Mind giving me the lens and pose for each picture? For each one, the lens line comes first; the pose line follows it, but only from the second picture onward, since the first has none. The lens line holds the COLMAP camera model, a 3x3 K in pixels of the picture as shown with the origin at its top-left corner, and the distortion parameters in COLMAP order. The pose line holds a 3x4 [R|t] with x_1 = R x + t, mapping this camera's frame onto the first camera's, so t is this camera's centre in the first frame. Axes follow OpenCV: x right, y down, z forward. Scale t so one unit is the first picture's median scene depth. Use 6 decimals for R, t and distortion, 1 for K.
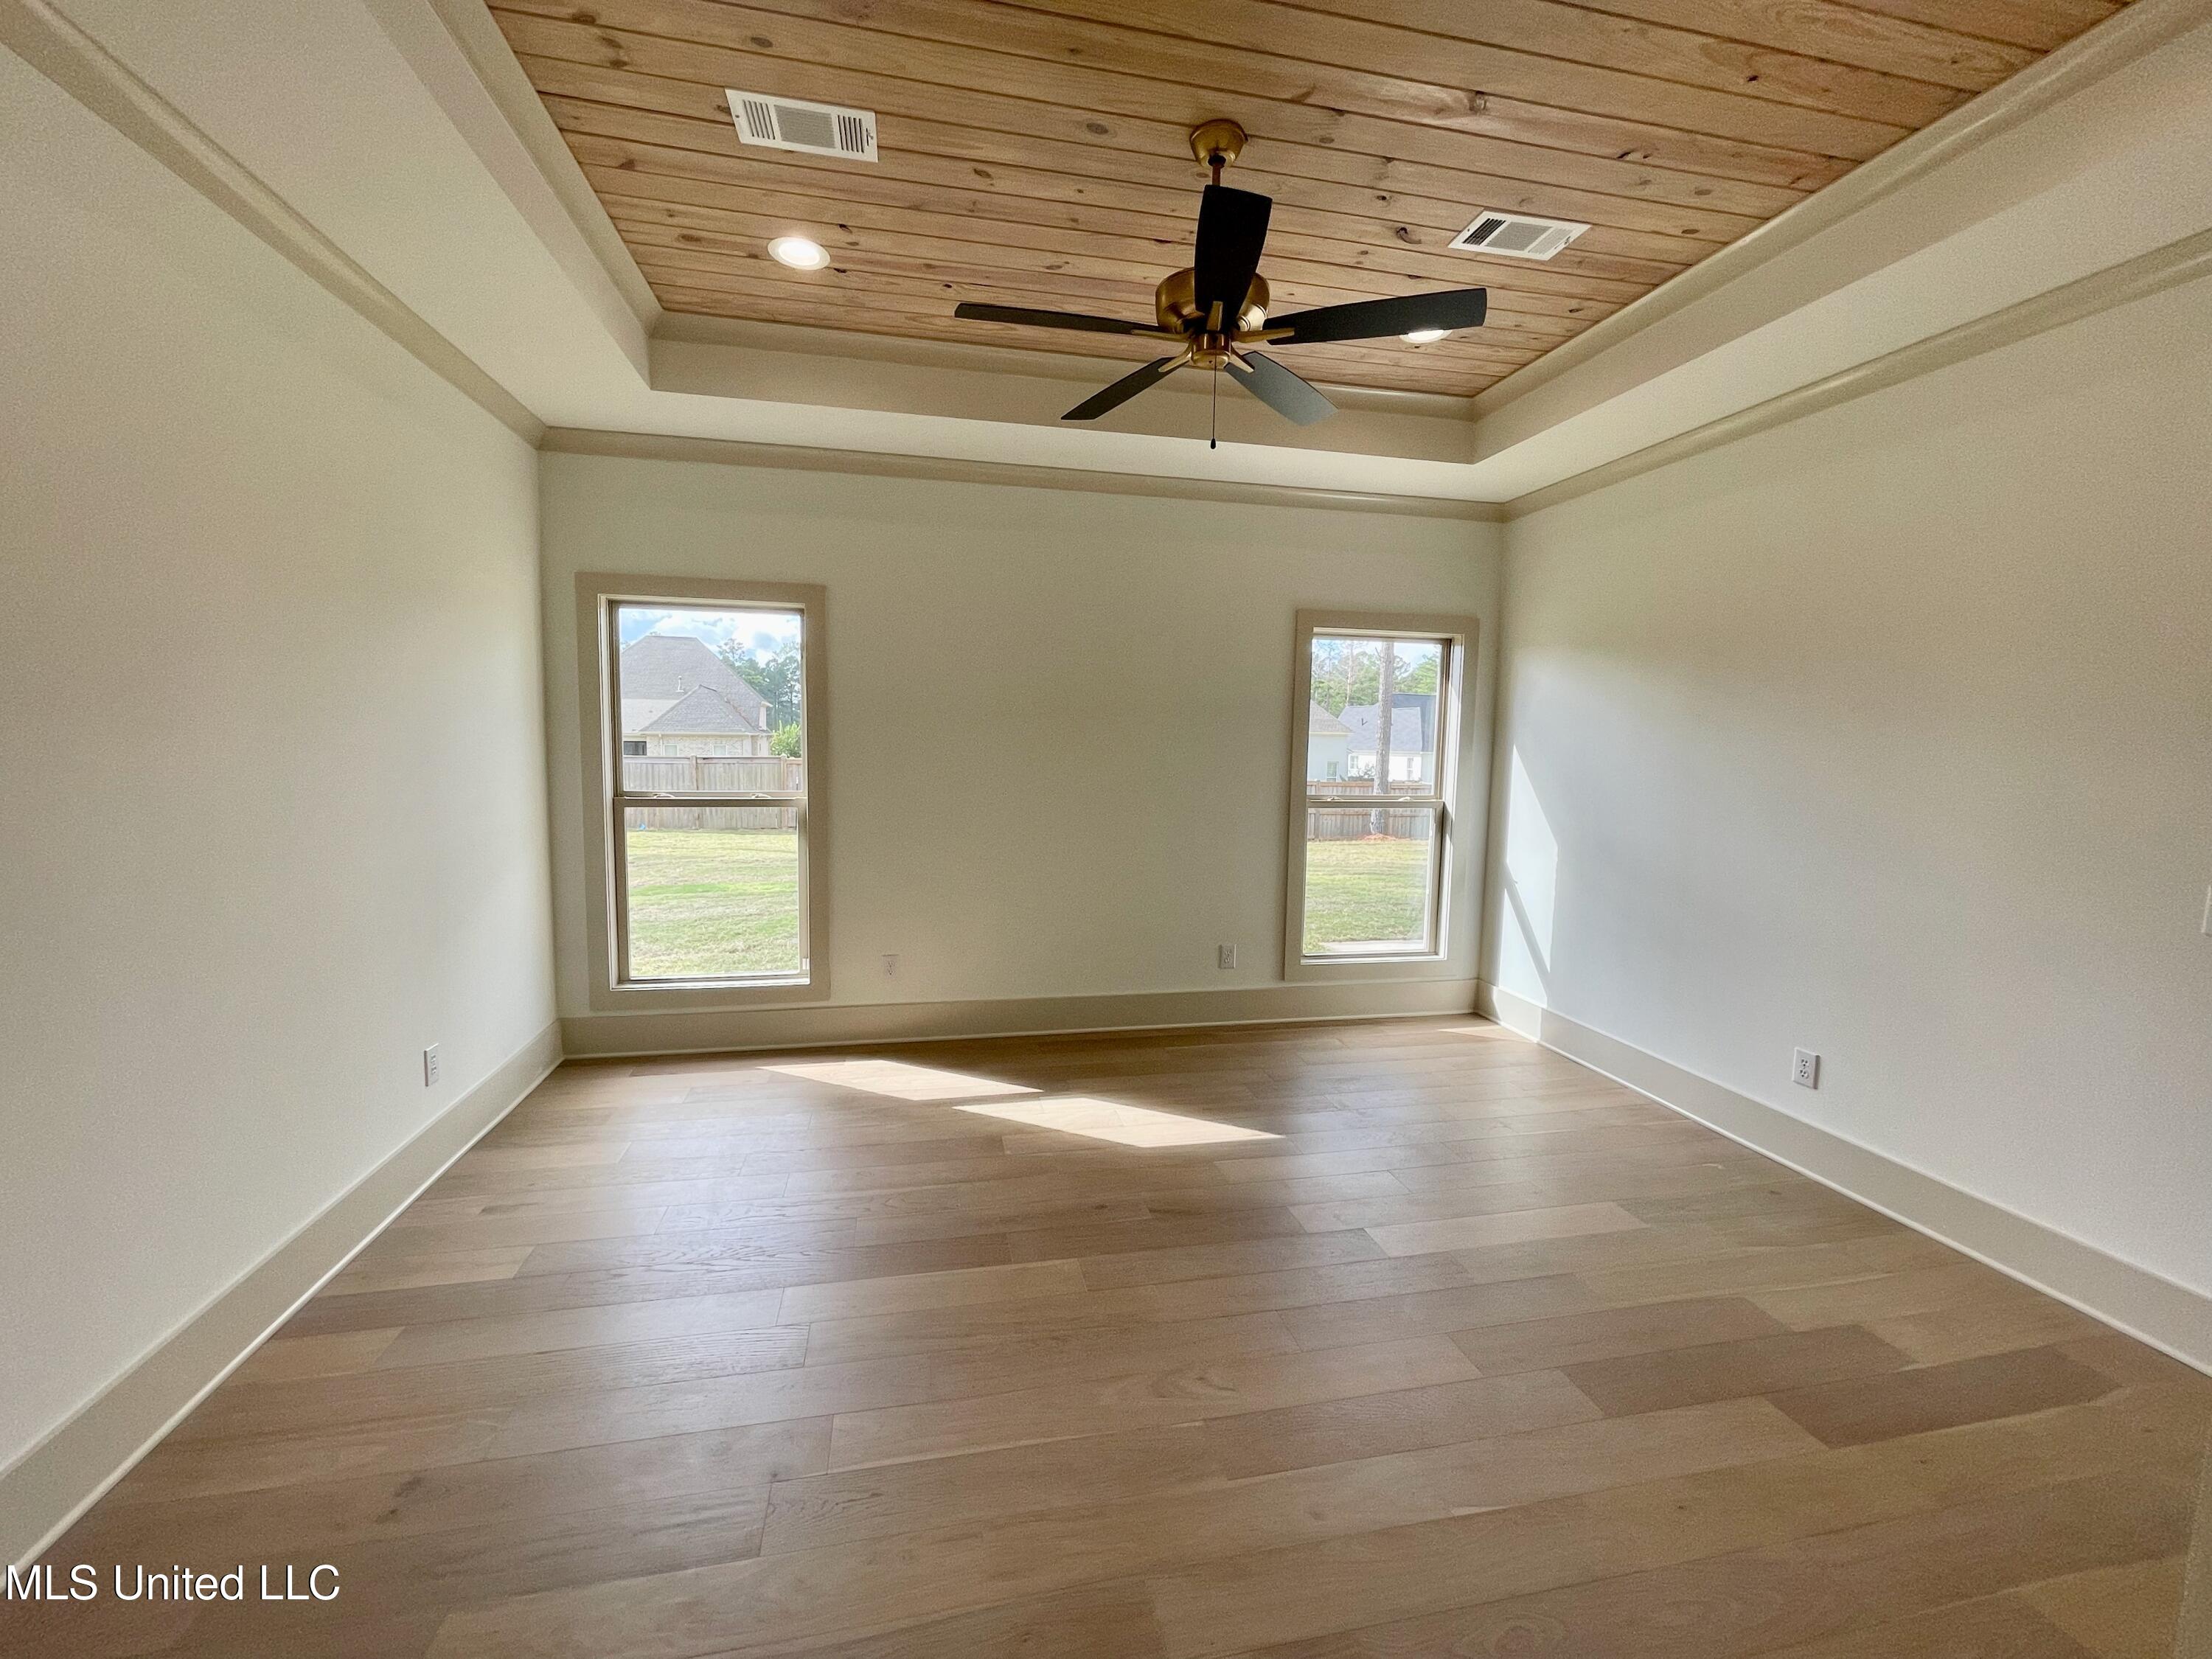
lens RADIAL K [[895.0, 0, 1102.2], [0, 895.0, 825.4], [0, 0, 1]] dist [-0.002986, 0.001623]
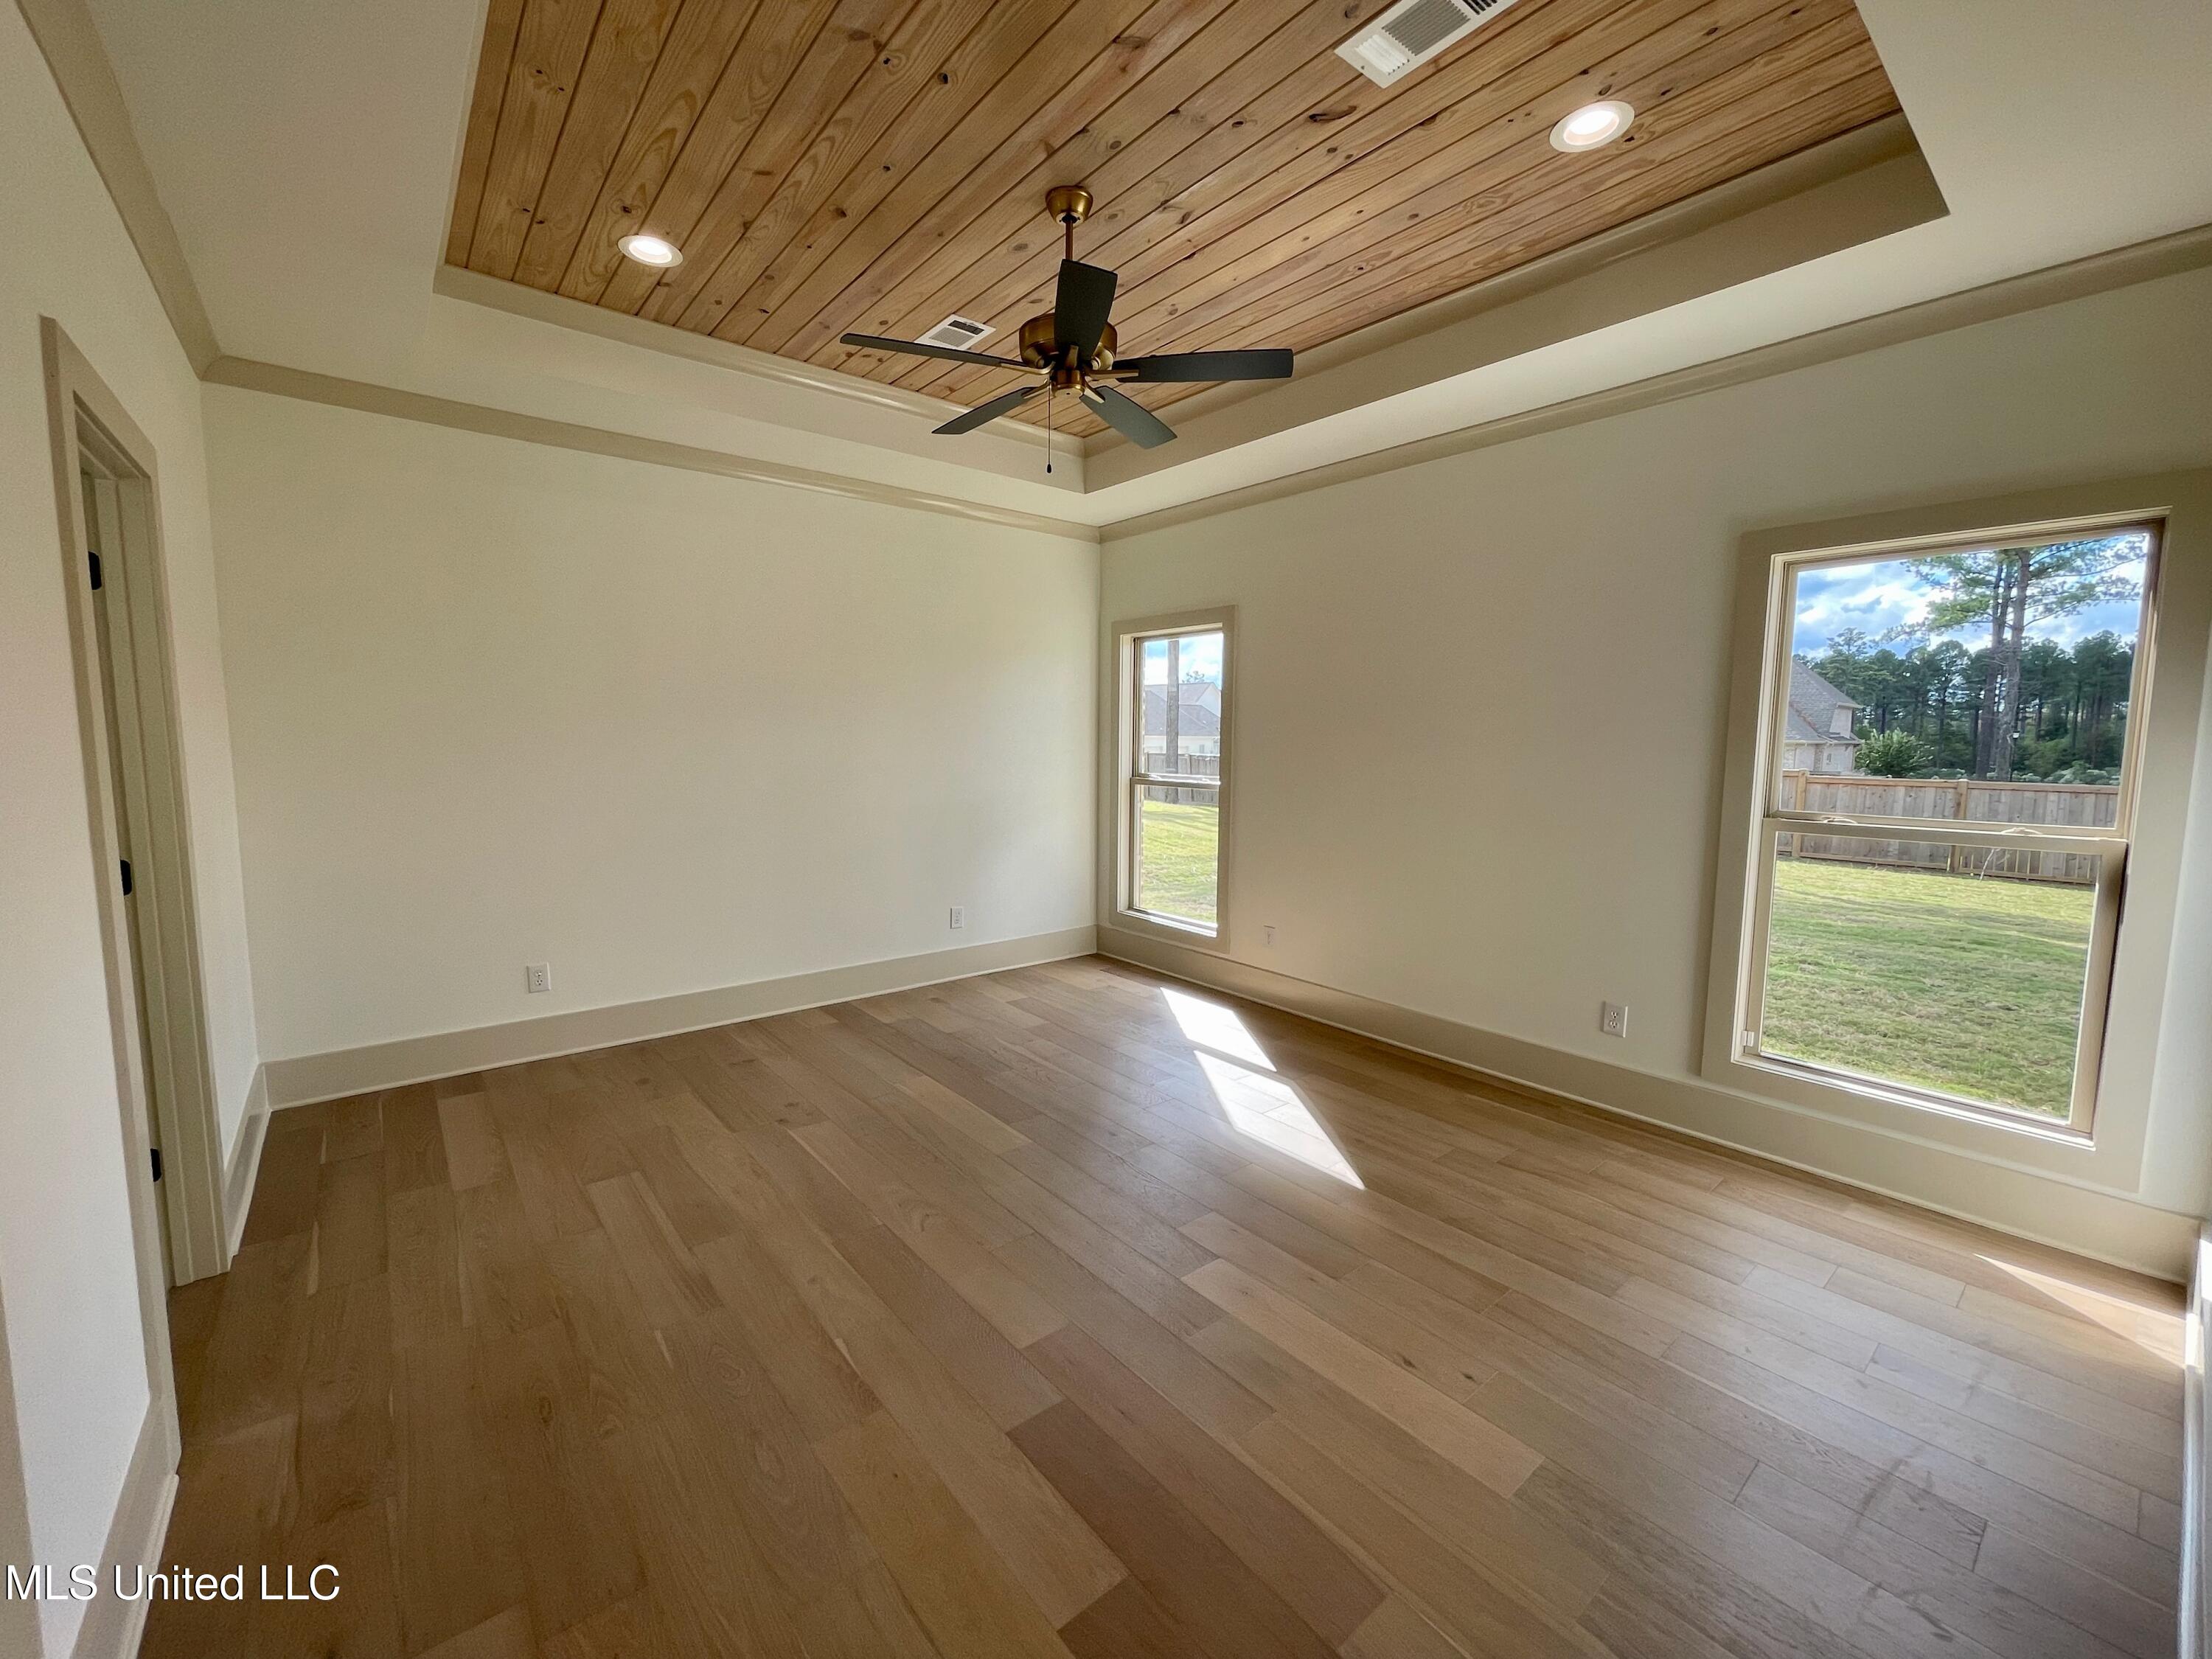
lens RADIAL K [[895.0, 0, 1092.9], [0, 895.0, 827.5], [0, 0, 1]] dist [-0.002986, 0.001623]
pose [[0.456331, 0.078924, -0.886303, 0.666080], [-0.086345, 0.995286, 0.044172, -0.009196], [0.885611, 0.056371, 0.460994, 0.293325]]
